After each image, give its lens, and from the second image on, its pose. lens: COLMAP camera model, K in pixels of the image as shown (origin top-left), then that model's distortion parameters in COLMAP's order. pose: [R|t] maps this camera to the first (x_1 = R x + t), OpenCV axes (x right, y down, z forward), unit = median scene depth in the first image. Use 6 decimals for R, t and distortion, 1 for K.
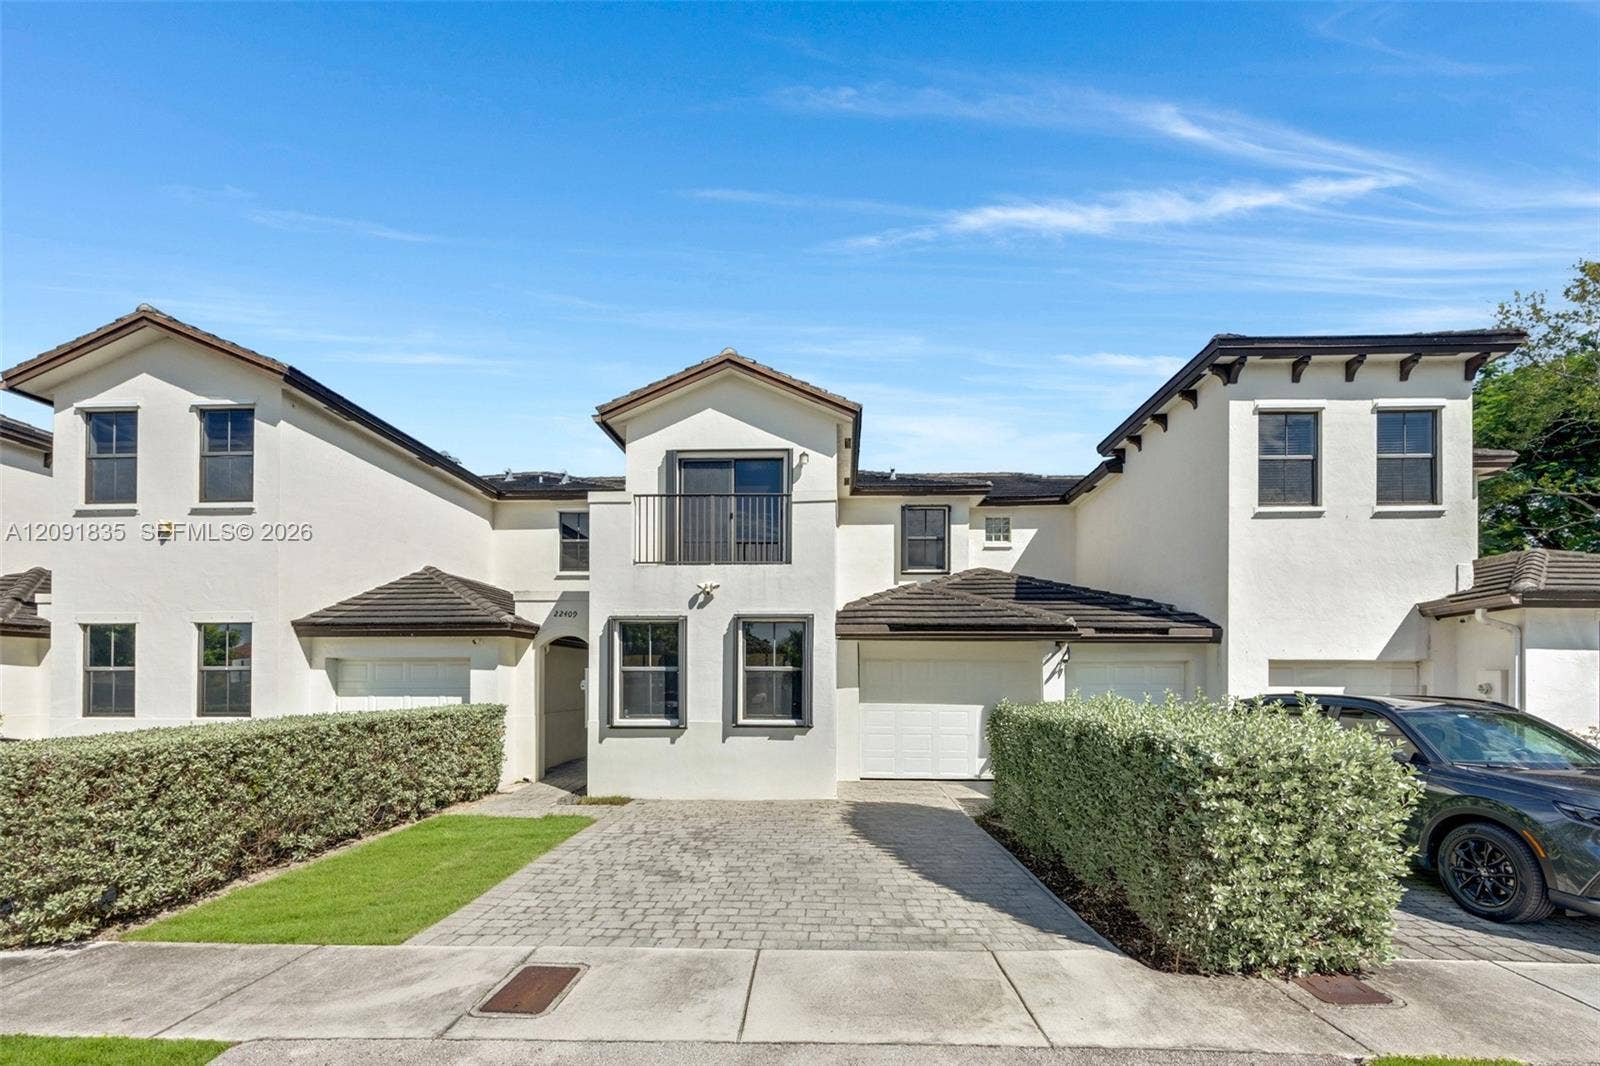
lens RADIAL K [[686.5, 0, 807.6], [0, 686.5, 674.9], [0, 0, 1]] dist [-0.002241, 0.000314]
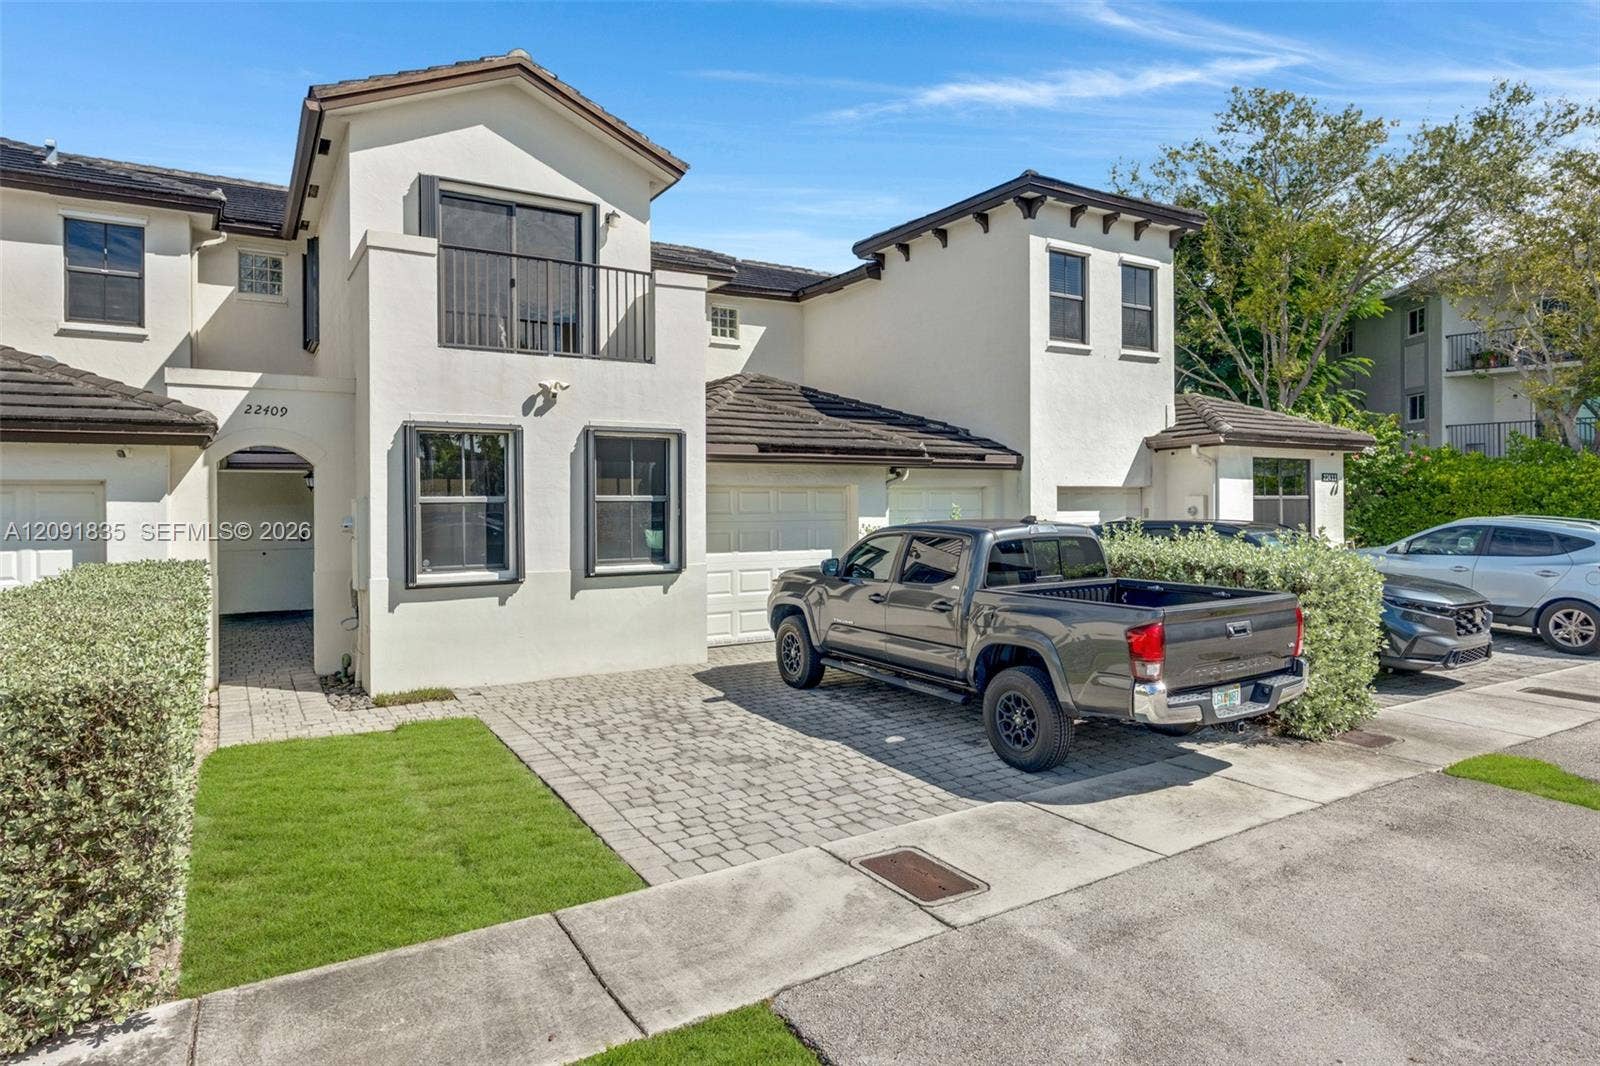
lens RADIAL K [[932.1, 0, 795.6], [0, 932.1, 499.9], [0, 0, 1]] dist [0.002407, -0.000460]
pose [[0.829103, -0.007911, 0.559040, -0.467044], [0.002519, 0.999943, 0.010415, -0.017046], [-0.559091, -0.007227, 0.829075, 0.032976]]
